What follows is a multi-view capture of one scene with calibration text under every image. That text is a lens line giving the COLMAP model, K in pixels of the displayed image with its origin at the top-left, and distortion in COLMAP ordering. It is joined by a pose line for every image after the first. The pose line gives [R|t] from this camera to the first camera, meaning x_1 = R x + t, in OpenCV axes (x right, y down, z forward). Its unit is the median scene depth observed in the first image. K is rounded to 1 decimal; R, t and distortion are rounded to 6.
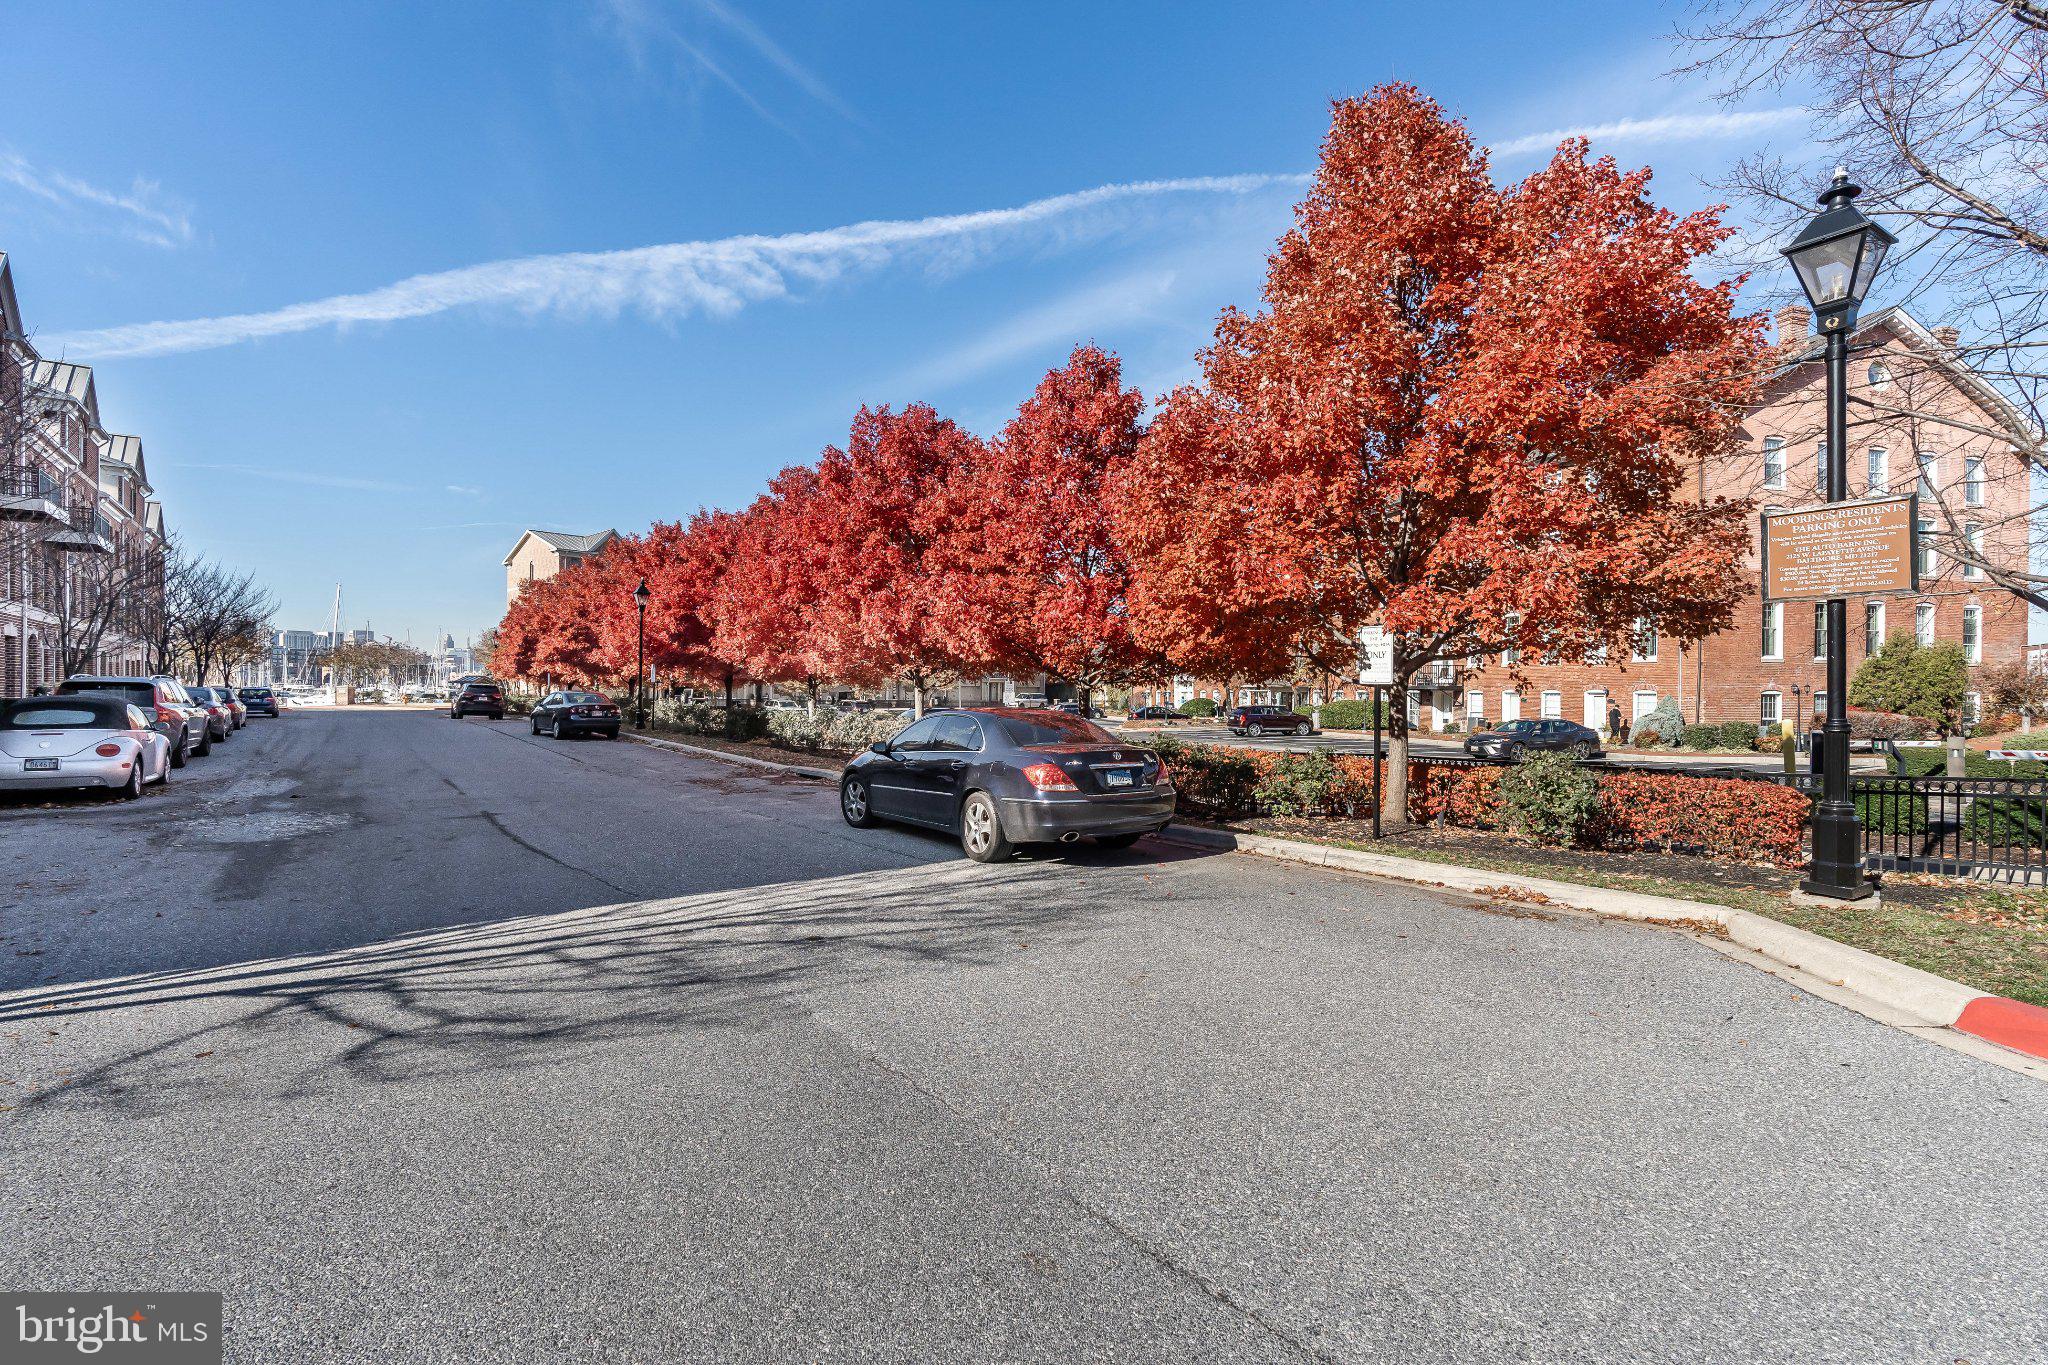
lens RADIAL K [[936.4, 0, 1041.3], [0, 936.4, 698.4], [0, 0, 1]] dist [0.005320, 0.001018]
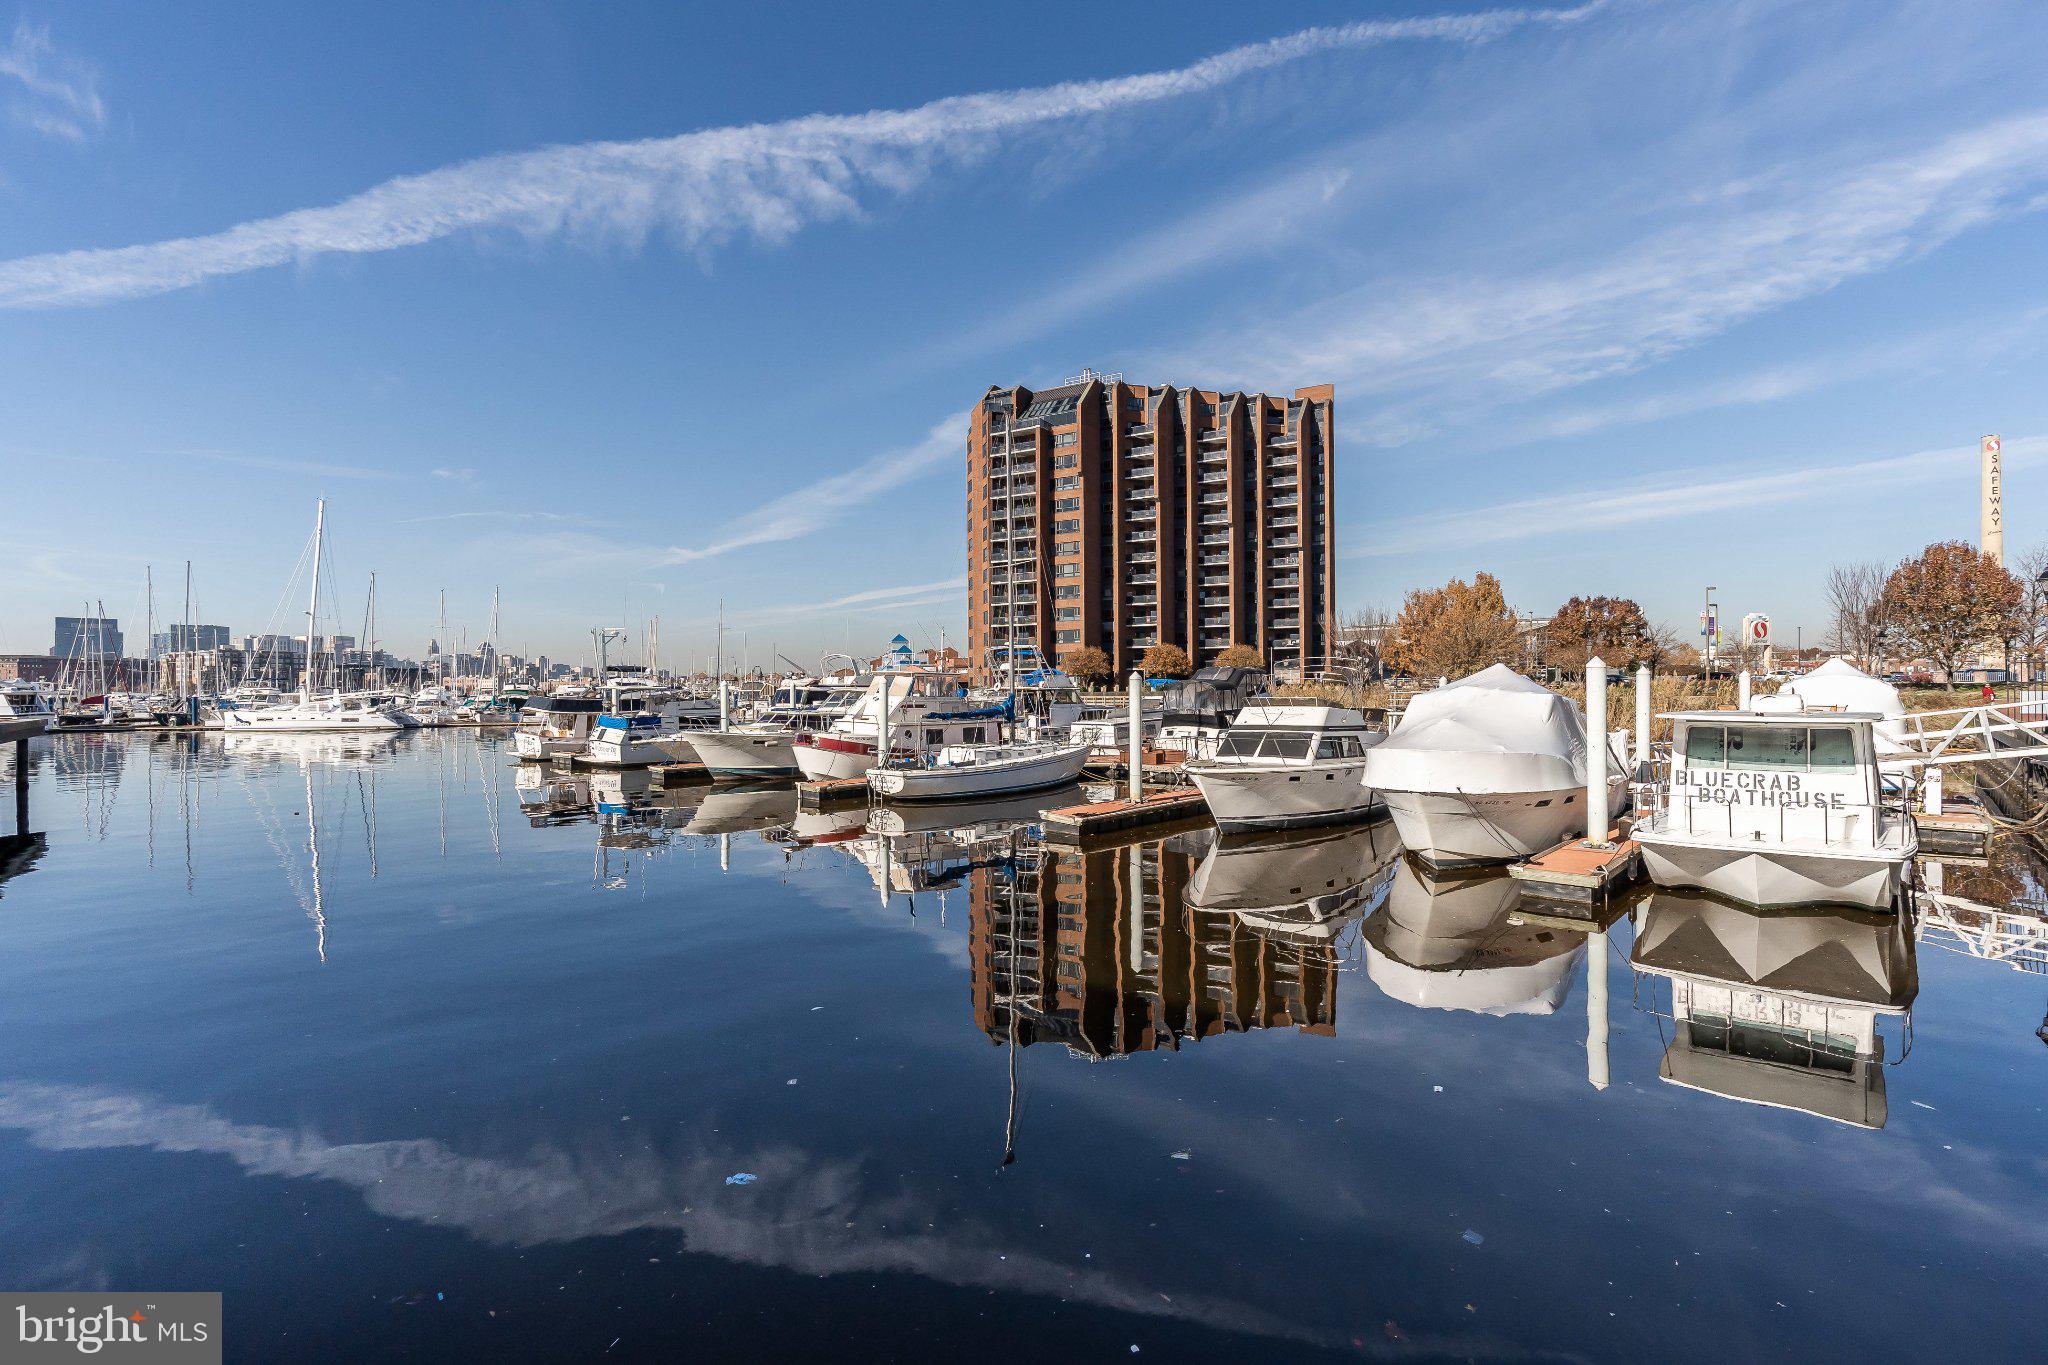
lens RADIAL K [[936.4, 0, 1018.9], [0, 936.4, 681.2], [0, 0, 1]] dist [0.005320, 0.001018]
pose [[0.999967, -0.005705, -0.005812, -0.142975], [0.005582, 0.999764, -0.020976, -0.009423], [0.005931, 0.020943, 0.999763, 0.229200]]
